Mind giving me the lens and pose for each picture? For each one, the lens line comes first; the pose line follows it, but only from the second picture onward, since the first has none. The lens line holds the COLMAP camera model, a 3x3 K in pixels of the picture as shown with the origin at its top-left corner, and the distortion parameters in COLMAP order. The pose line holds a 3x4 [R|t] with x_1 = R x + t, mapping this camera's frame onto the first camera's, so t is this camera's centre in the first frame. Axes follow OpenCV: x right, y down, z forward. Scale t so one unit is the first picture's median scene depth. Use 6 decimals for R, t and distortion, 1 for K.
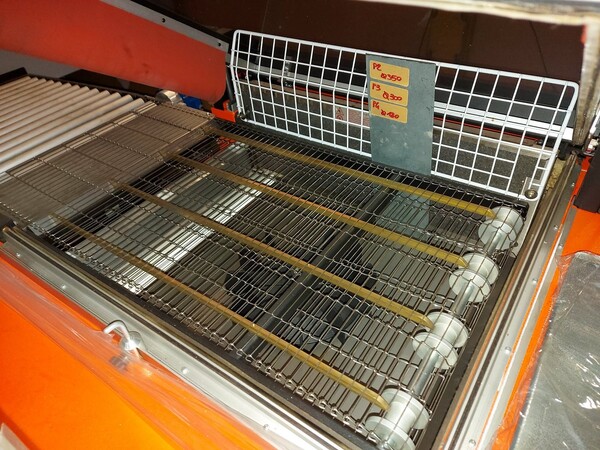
lens RADIAL K [[425.2, 0, 296.8], [0, 425.2, 223.7], [0, 0, 1]] dist [0.075988, -0.062950]
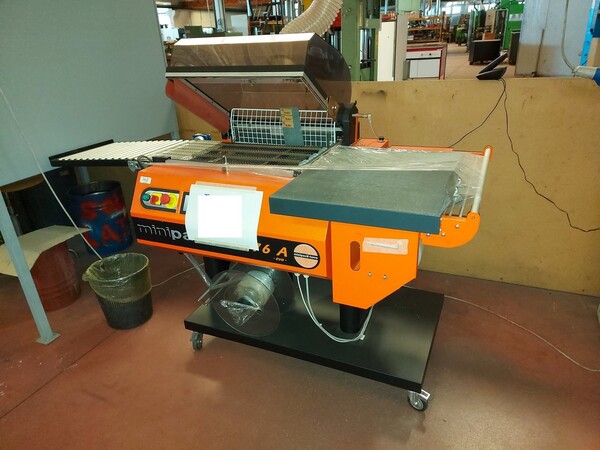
lens RADIAL K [[425.2, 0, 302.2], [0, 425.2, 226.0], [0, 0, 1]] dist [0.075988, -0.062950]
pose [[0.982867, -0.056484, 0.175450, -0.224615], [0.107102, 0.949712, -0.294238, 1.115534], [-0.150007, 0.307988, 0.939490, -1.409643]]
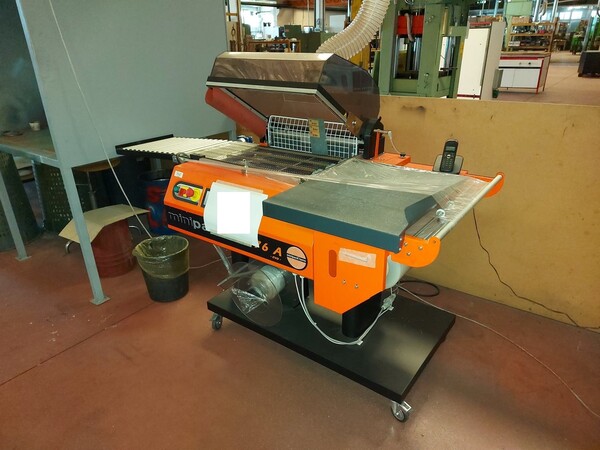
lens RADIAL K [[425.2, 0, 303.6], [0, 425.2, 225.6], [0, 0, 1]] dist [0.075988, -0.062950]
pose [[0.998232, 0.059248, -0.004728, 0.145697], [-0.057971, 0.952982, -0.297431, 1.150541], [-0.013116, 0.297179, 0.954732, -1.613585]]
